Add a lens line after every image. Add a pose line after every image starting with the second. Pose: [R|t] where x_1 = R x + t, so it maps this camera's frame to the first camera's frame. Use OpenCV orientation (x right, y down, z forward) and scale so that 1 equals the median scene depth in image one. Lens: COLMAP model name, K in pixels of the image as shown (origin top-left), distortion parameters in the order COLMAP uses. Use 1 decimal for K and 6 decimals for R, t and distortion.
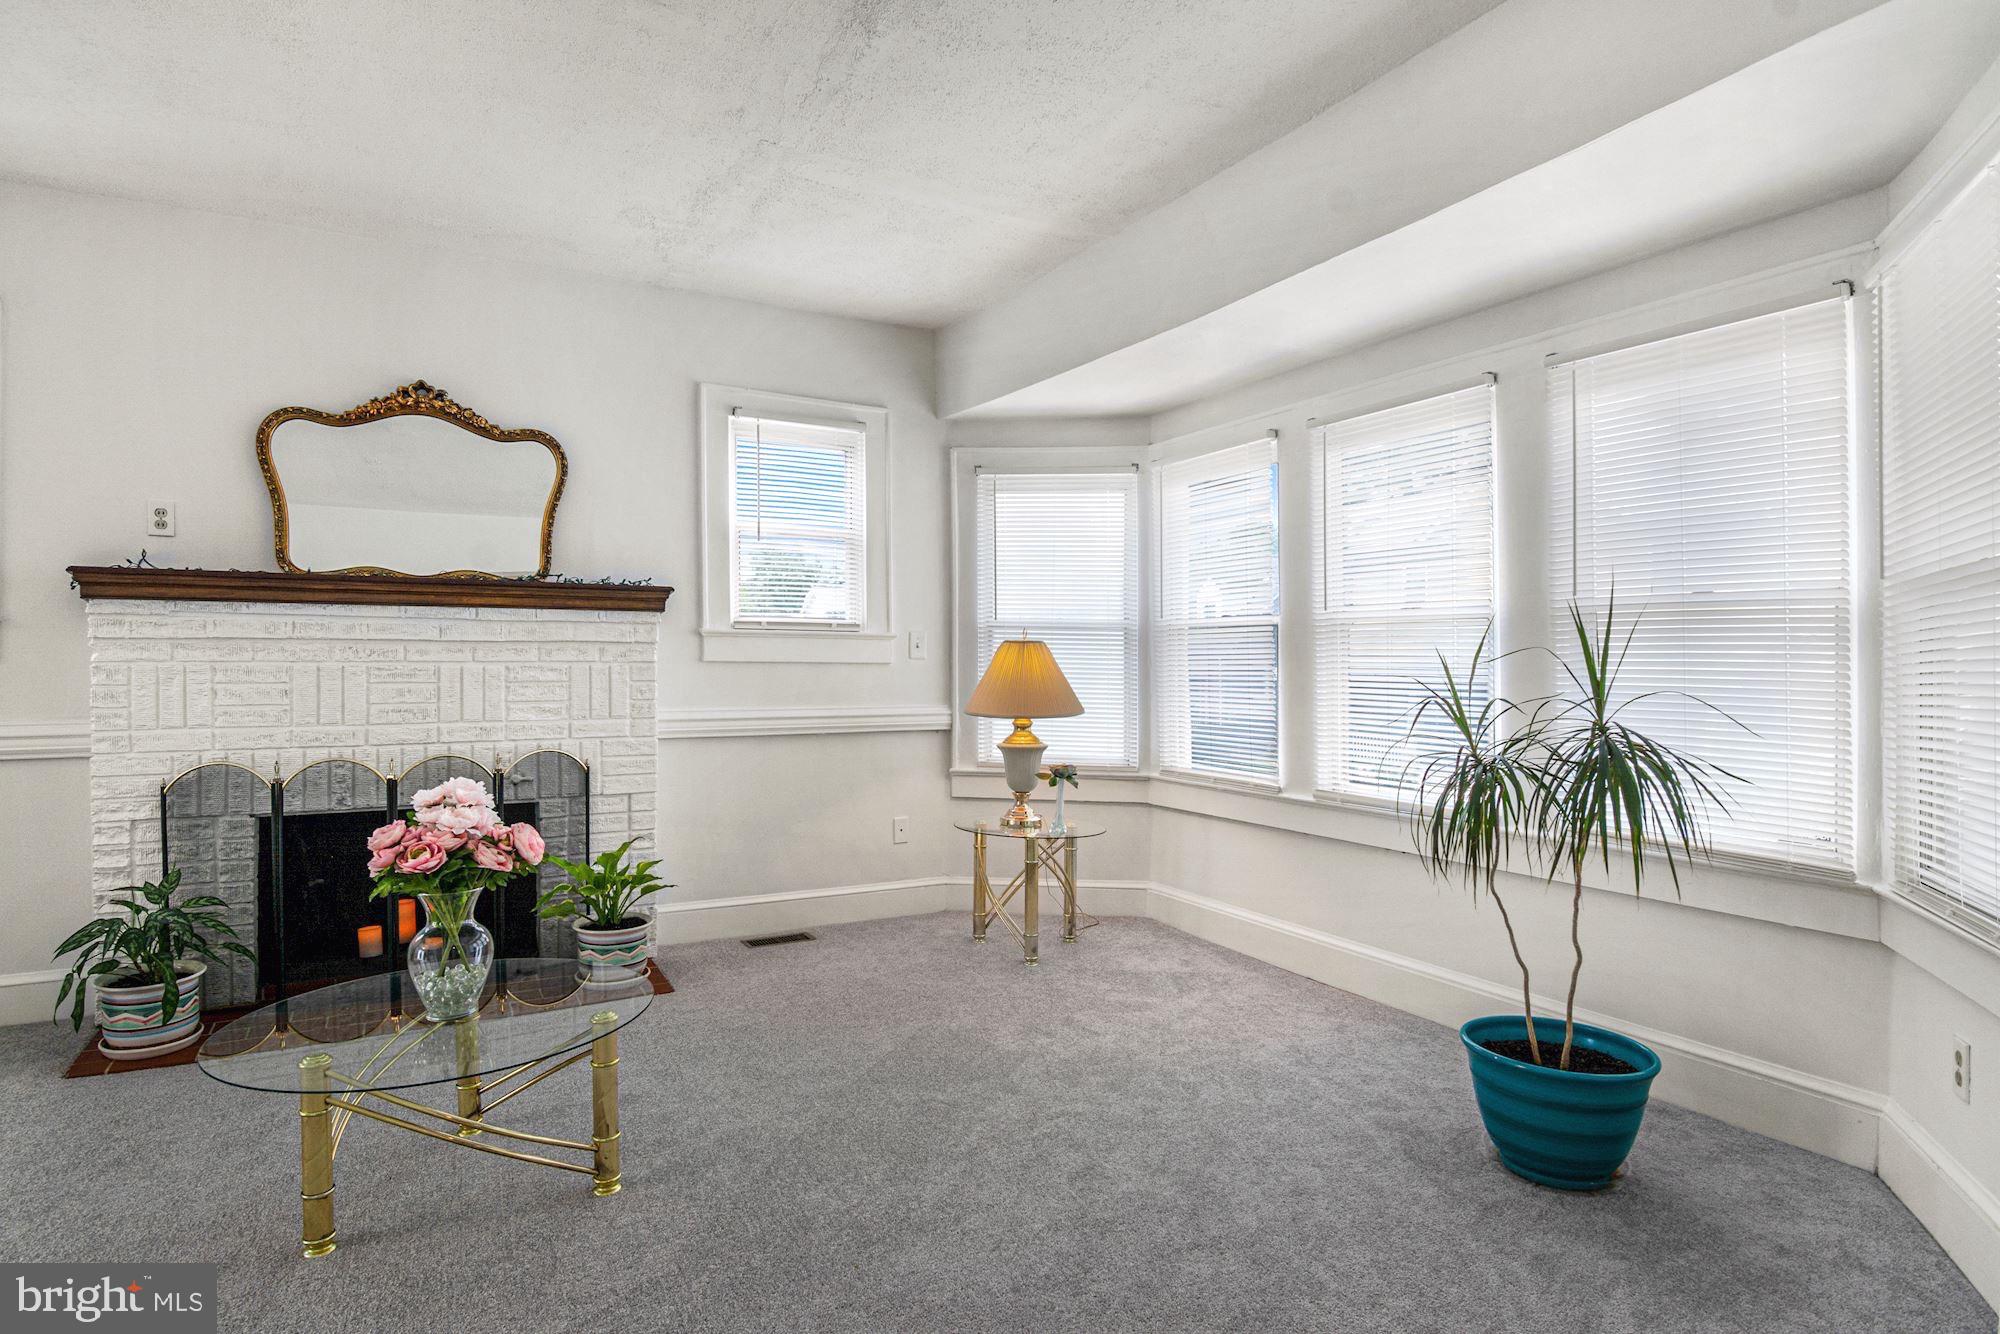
lens RADIAL K [[1028.2, 0, 1000.1], [0, 1028.2, 689.8], [0, 0, 1]] dist [-0.003465, -0.001515]
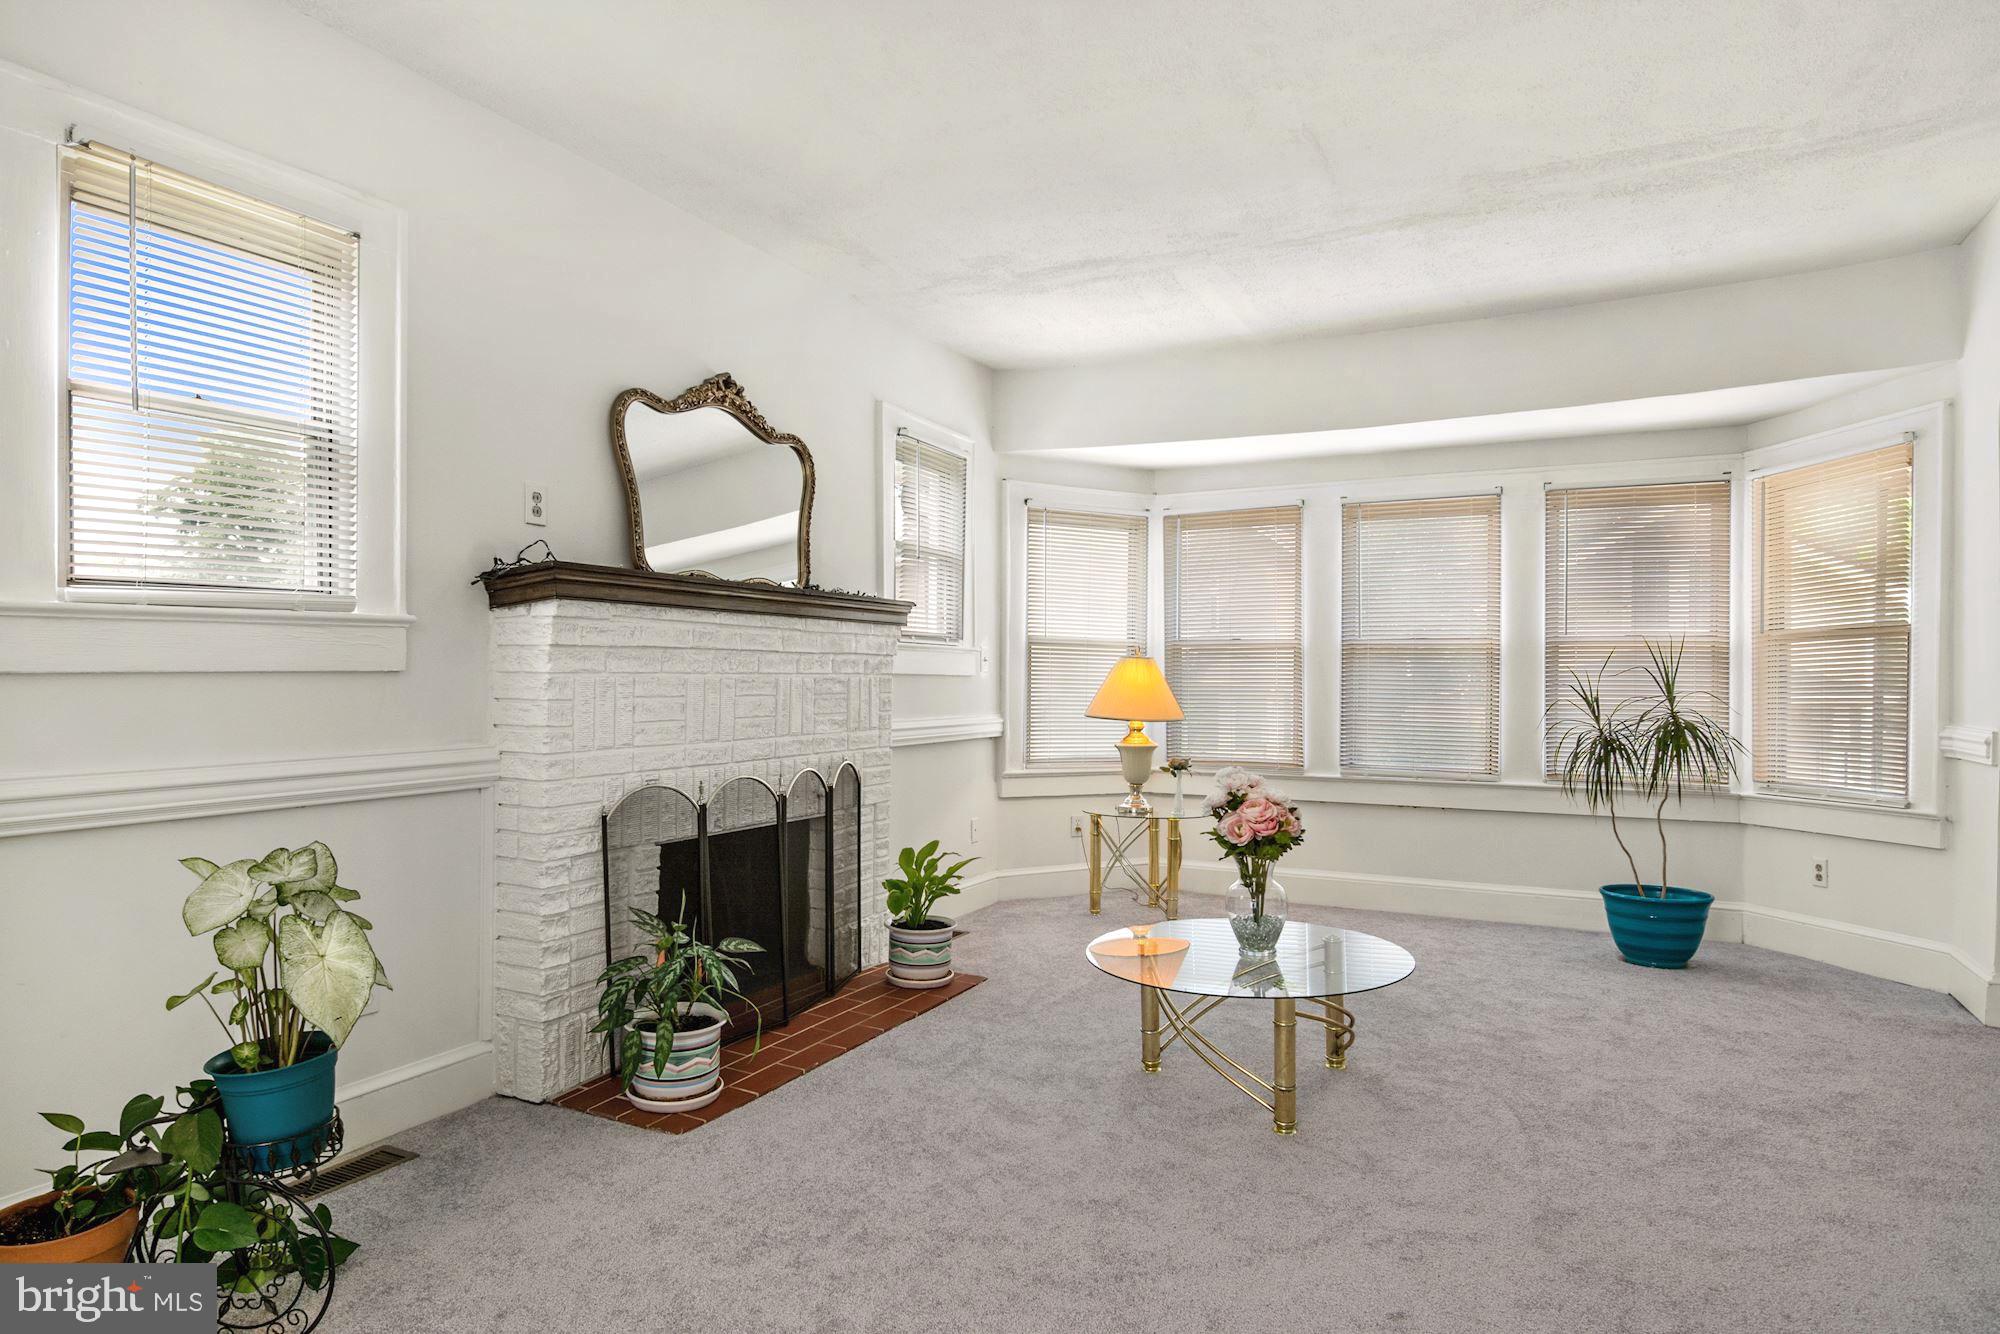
lens RADIAL K [[1120.1, 0, 1001.5], [0, 1120.1, 699.8], [0, 0, 1]] dist [0.002793, -0.019228]
pose [[0.828463, -0.009198, 0.559968, -1.017959], [0.009953, 0.999949, 0.001700, -0.002584], [-0.559955, 0.004165, 0.828512, 0.014986]]
